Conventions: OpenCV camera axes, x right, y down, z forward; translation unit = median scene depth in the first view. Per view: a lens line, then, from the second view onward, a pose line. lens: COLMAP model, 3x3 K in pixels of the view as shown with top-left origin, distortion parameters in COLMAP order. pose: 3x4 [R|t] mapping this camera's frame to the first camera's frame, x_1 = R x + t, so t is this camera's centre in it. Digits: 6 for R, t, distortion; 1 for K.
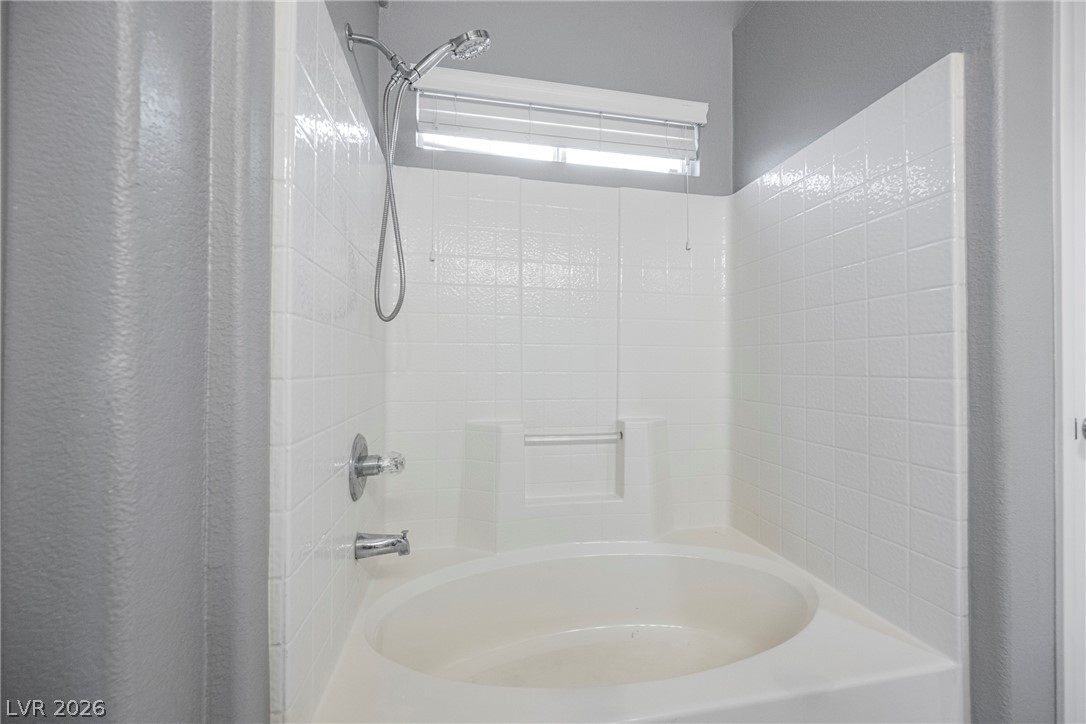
lens RADIAL K [[420.0, 0, 543.0], [0, 420.0, 362.0], [0, 0, 1]] dist [-0.002359, -0.000794]
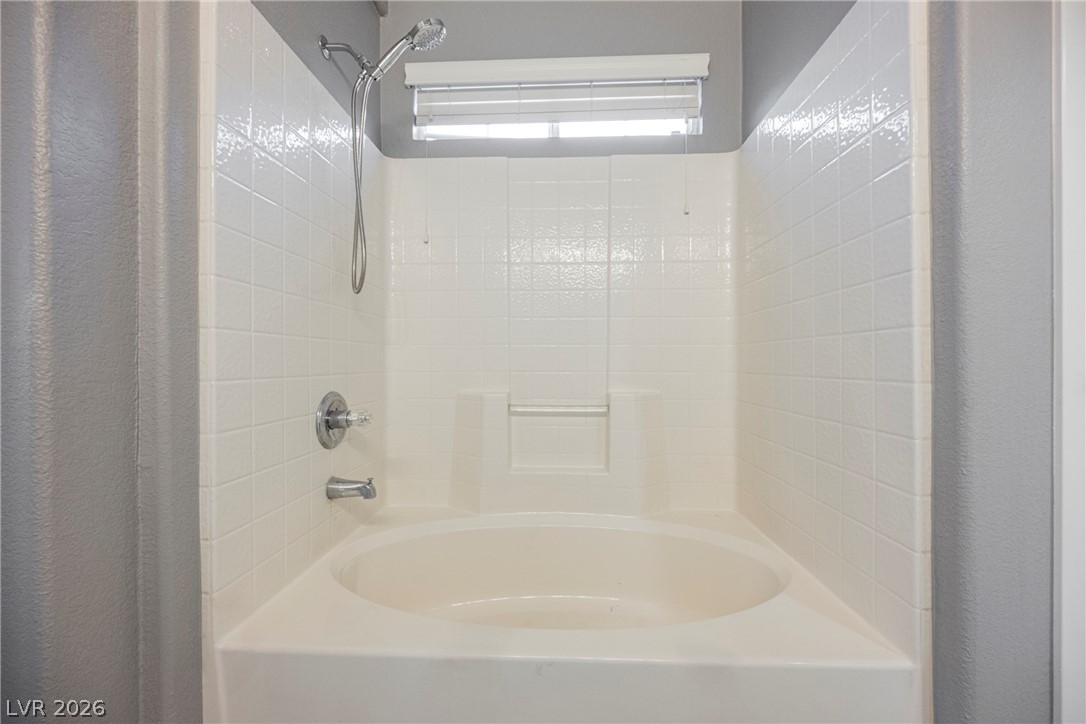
lens RADIAL K [[420.0, 0, 543.0], [0, 420.0, 362.0], [0, 0, 1]] dist [-0.002359, -0.000794]
pose [[0.972888, -0.004457, -0.231232, 0.412962], [0.006575, 0.999943, 0.008389, 0.090328], [0.231182, -0.009682, 0.972862, 0.011605]]
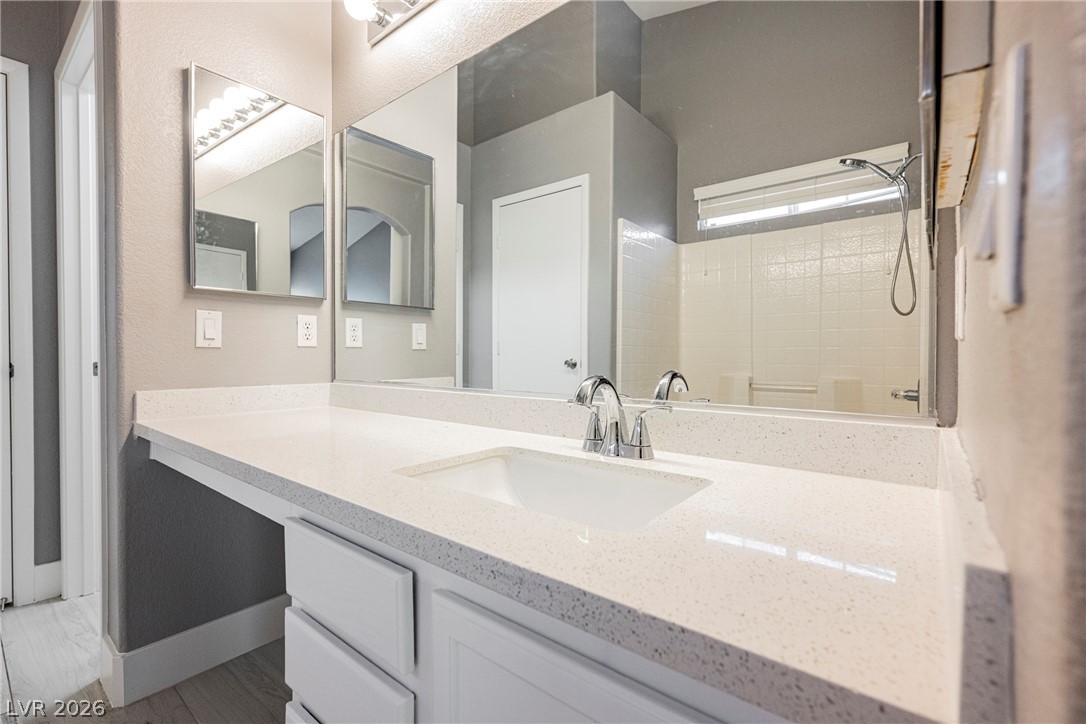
lens RADIAL K [[477.1, 0, 543.0], [0, 477.1, 362.0], [0, 0, 1]] dist [0.000672, 0.000052]
pose [[0.652053, 0.018216, -0.757955, 1.327021], [-0.002215, 0.999753, 0.022122, 0.062807], [0.758170, -0.012746, 0.651932, -1.412292]]
